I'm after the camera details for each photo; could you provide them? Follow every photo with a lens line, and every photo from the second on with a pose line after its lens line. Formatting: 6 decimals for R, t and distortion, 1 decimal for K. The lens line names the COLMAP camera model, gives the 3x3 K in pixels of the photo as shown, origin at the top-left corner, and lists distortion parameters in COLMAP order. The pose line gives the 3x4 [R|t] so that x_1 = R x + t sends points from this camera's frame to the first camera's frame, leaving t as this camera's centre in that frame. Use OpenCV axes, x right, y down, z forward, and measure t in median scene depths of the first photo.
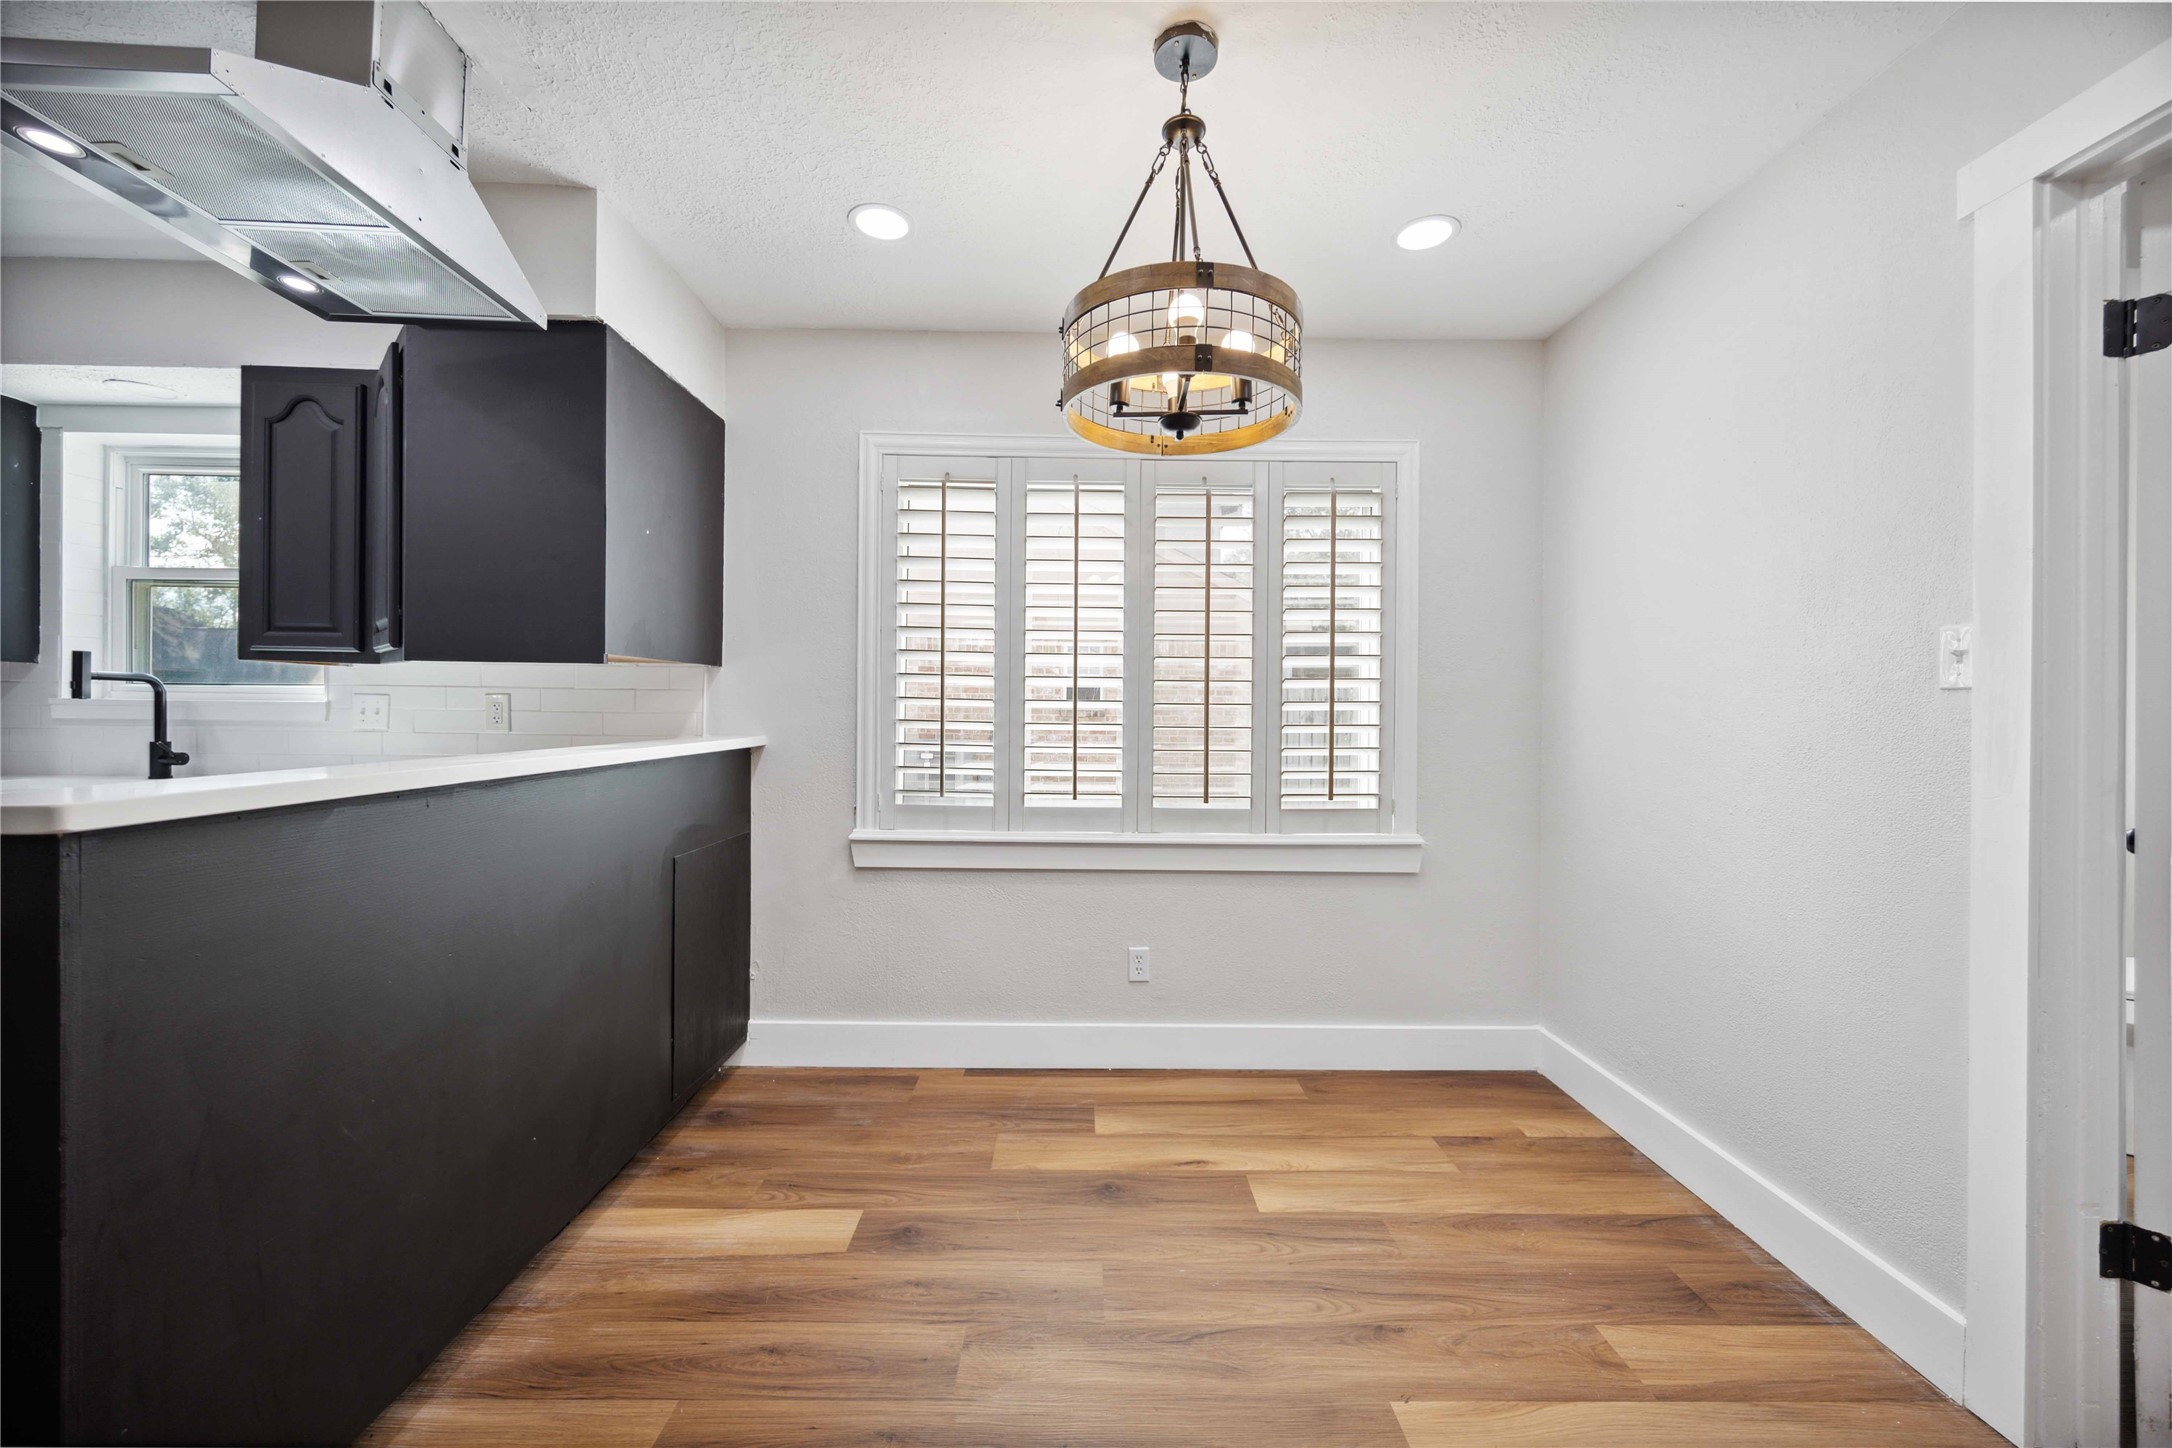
lens RADIAL K [[842.4, 0, 1086.5], [0, 842.4, 730.9], [0, 0, 1]] dist [-0.001948, -0.000666]
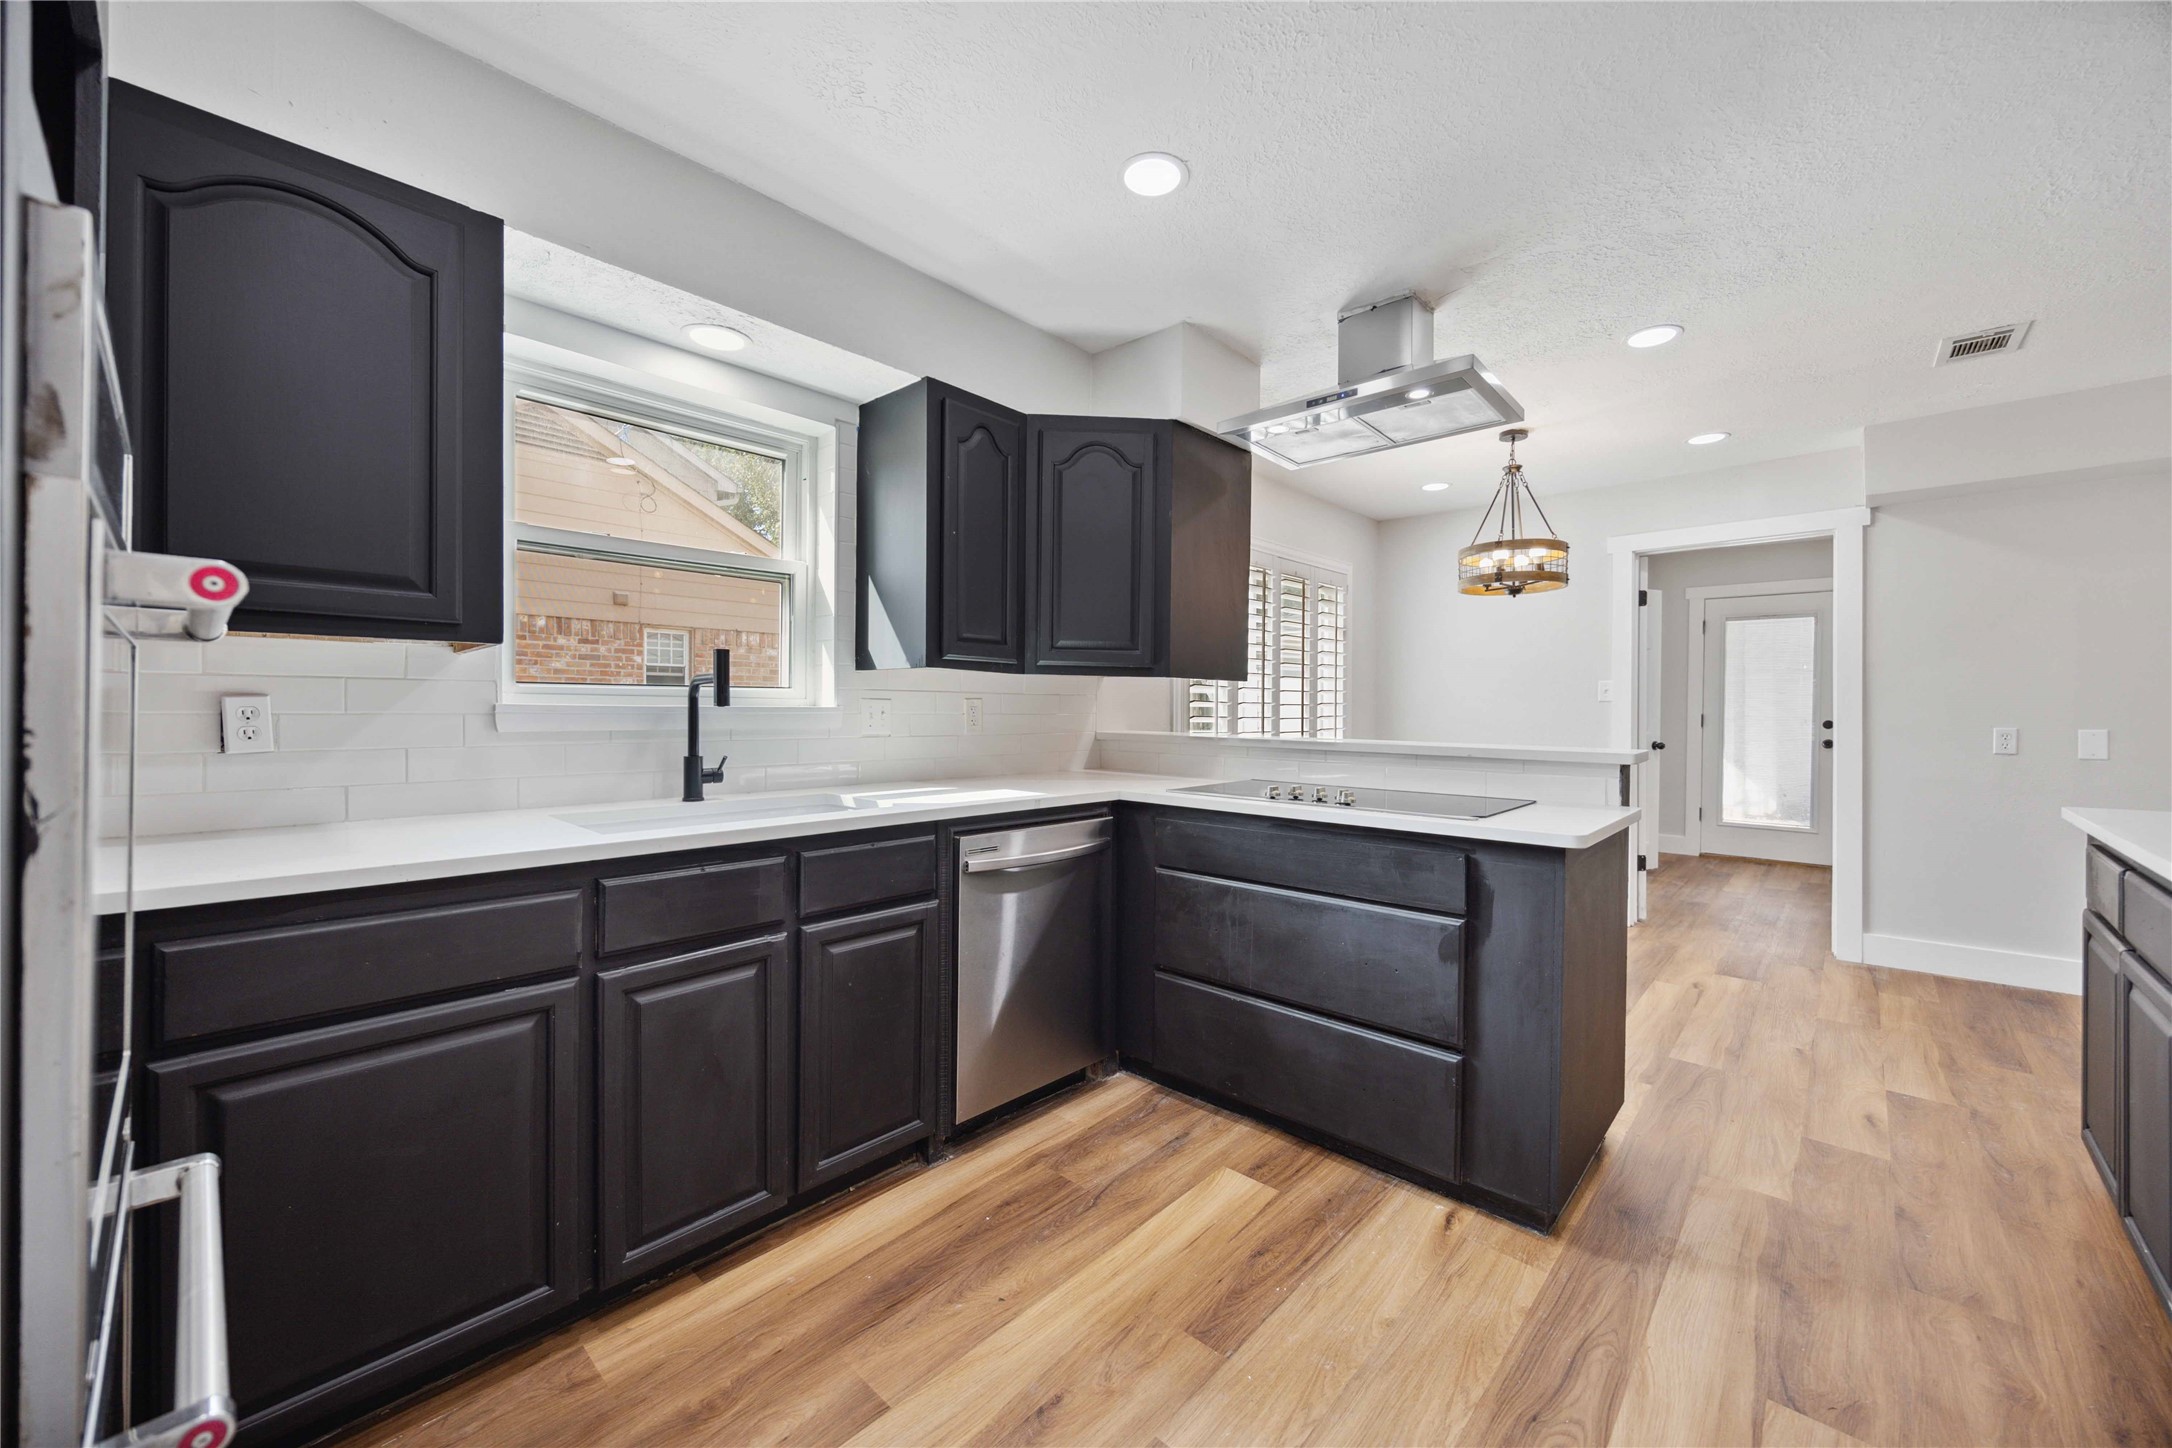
lens RADIAL K [[836.9, 0, 1088.6], [0, 836.9, 716.8], [0, 0, 1]] dist [-0.001391, -0.000020]
pose [[0.684015, -0.013599, 0.729341, -1.440426], [0.011249, 0.999904, 0.008094, -0.028270], [-0.729381, 0.002668, 0.684102, 0.151933]]
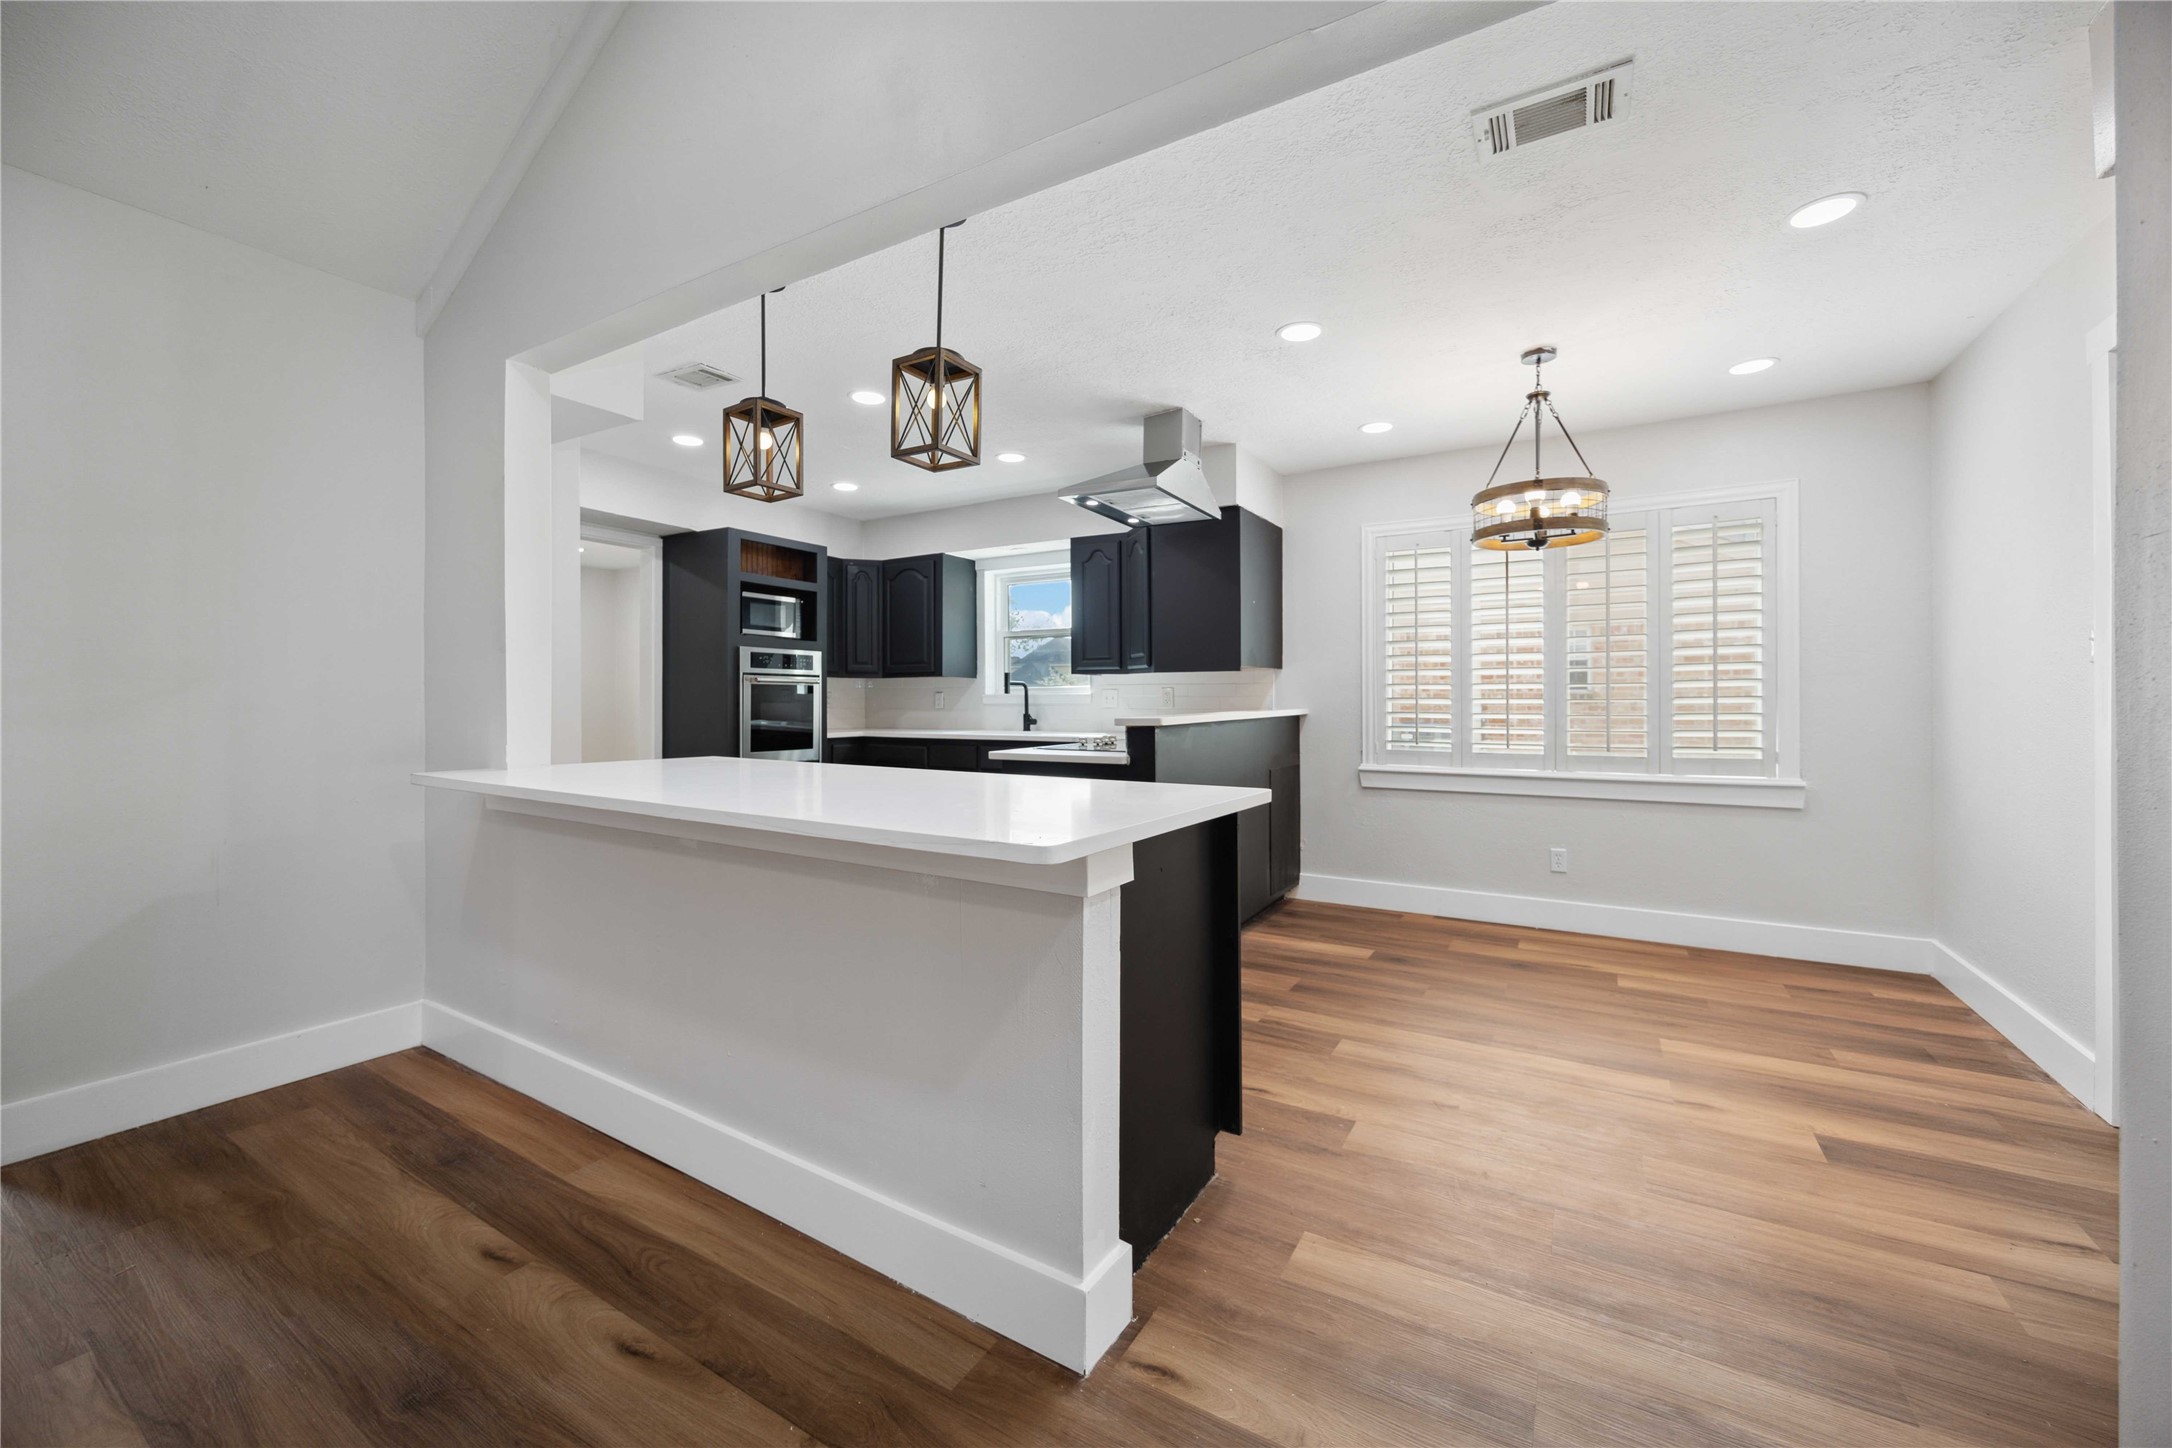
lens RADIAL K [[847.2, 0, 1082.5], [0, 847.2, 704.7], [0, 0, 1]] dist [-0.000863, -0.000149]
pose [[0.850266, -0.012346, -0.526208, 0.144244], [0.001679, 0.999783, -0.020744, 0.034915], [0.526351, 0.016755, 0.850103, -0.747341]]
